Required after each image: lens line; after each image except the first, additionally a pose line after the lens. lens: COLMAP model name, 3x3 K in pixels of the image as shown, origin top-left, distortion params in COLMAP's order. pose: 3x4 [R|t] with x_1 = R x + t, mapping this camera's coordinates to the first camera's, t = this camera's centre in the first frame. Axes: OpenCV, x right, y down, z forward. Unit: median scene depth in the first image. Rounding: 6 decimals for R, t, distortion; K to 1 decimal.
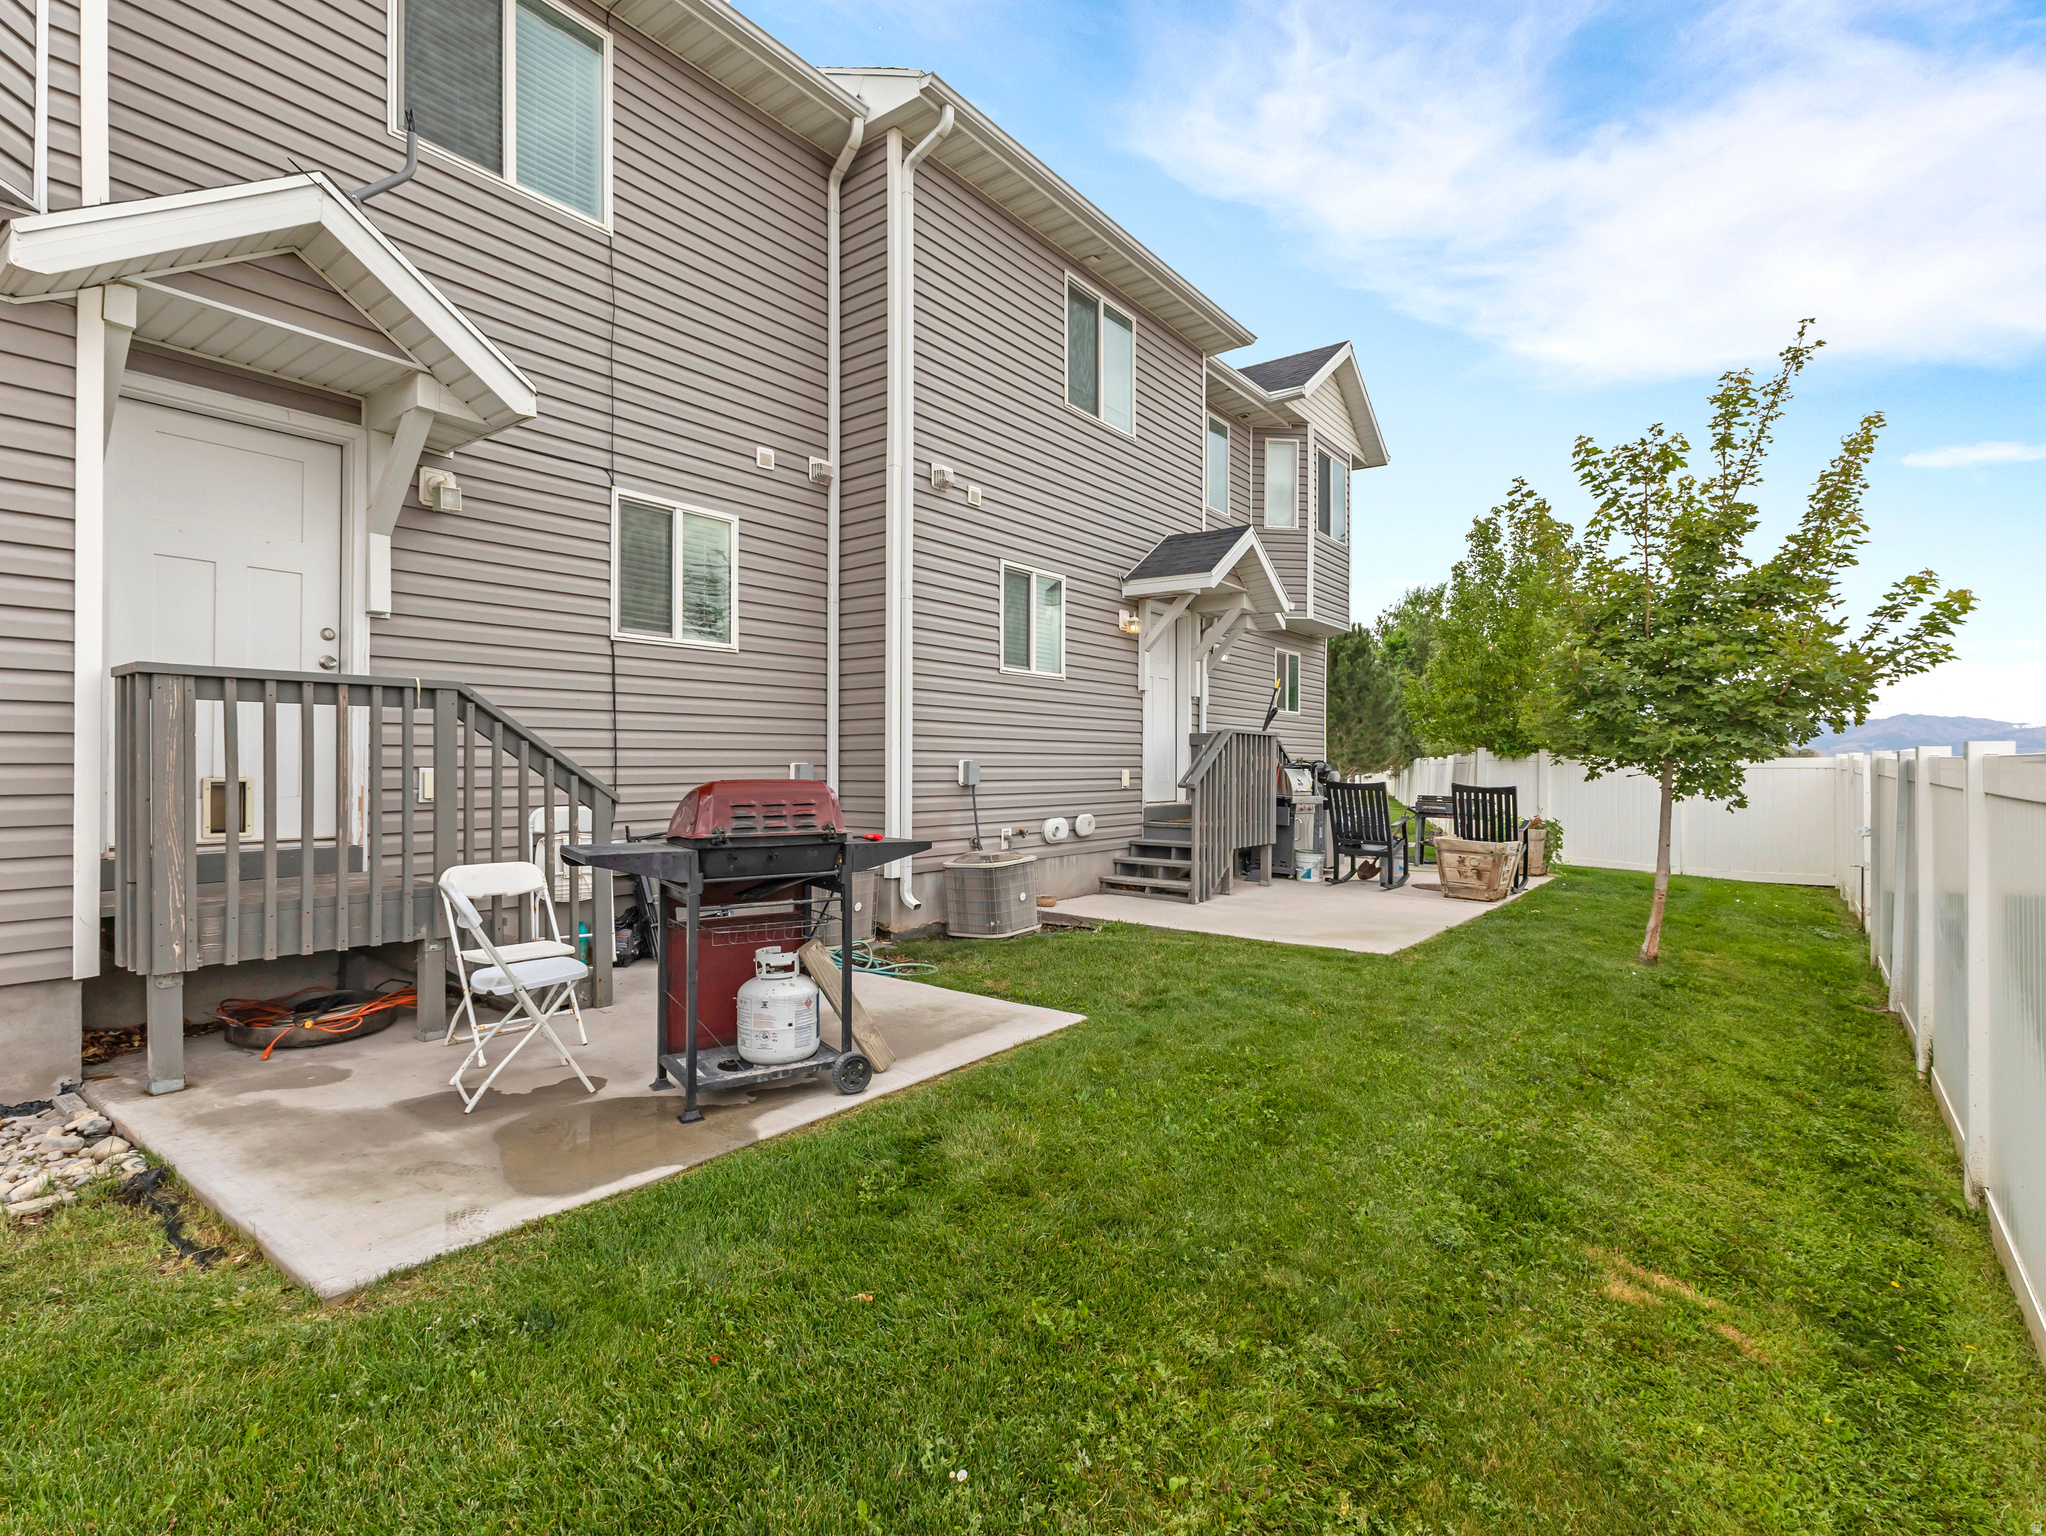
lens RADIAL K [[978.3, 0, 1023.0], [0, 978.3, 768.0], [0, 0, 1]] dist [0.028957, -0.000407]
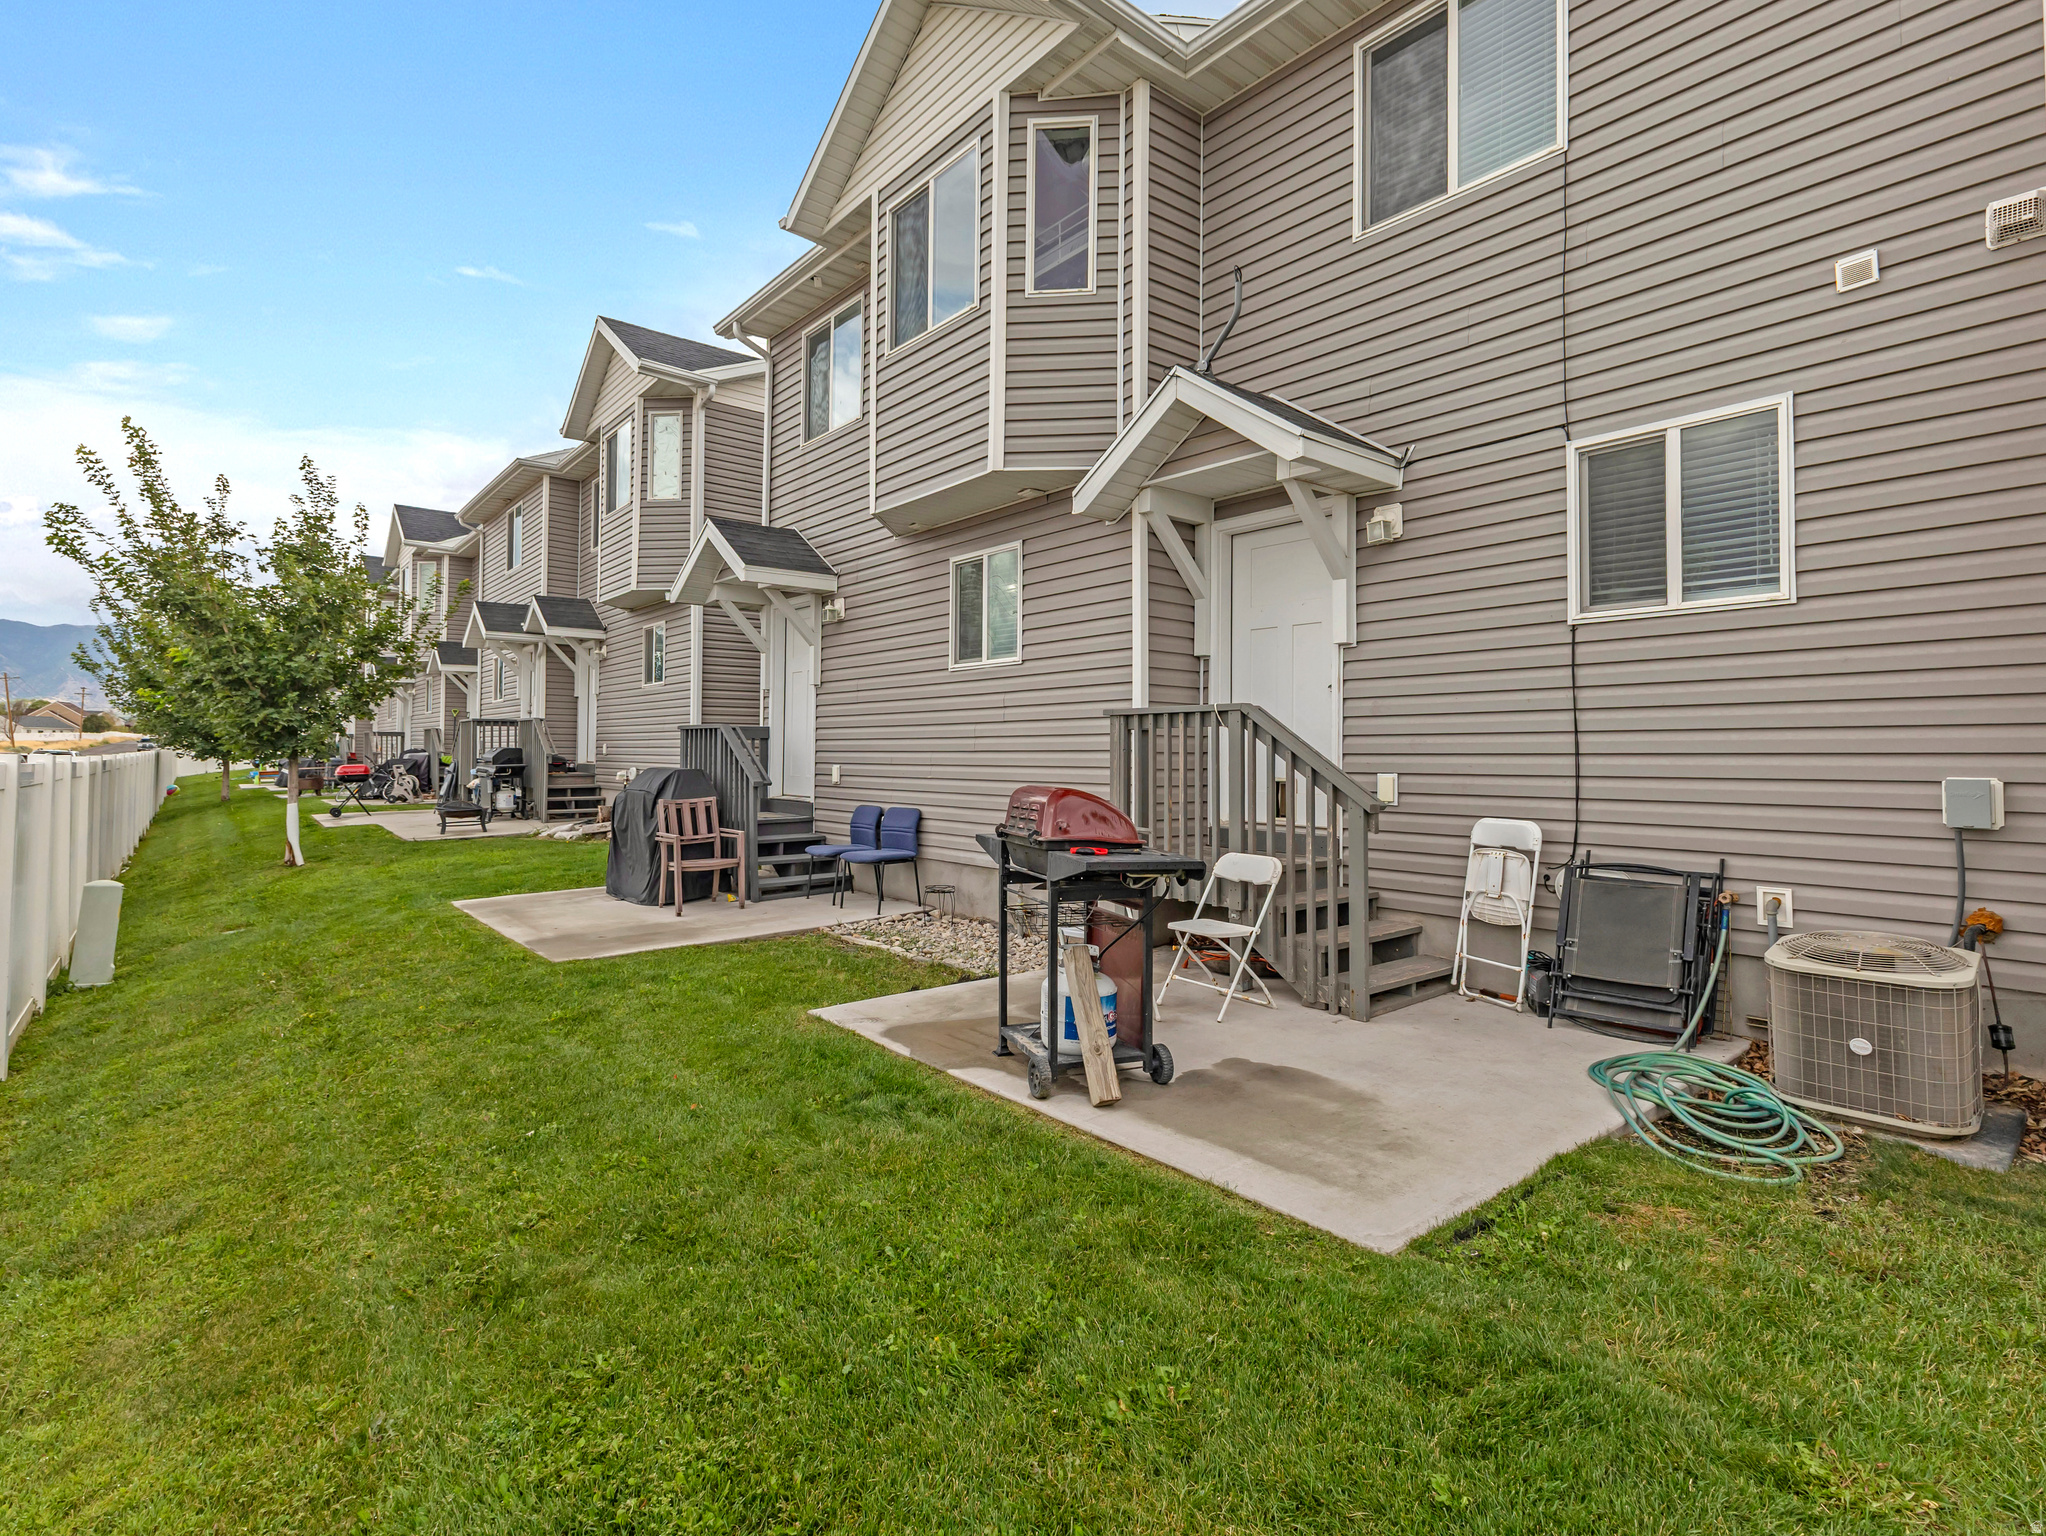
lens RADIAL K [[1035.1, 0, 1018.7], [0, 1035.1, 740.1], [0, 0, 1]] dist [0.001686, 0.000348]
pose [[-0.226140, -0.009097, -0.974052, 0.551378], [-0.002258, 0.999959, -0.008815, -0.023284], [0.974092, 0.000206, -0.226151, 0.748789]]
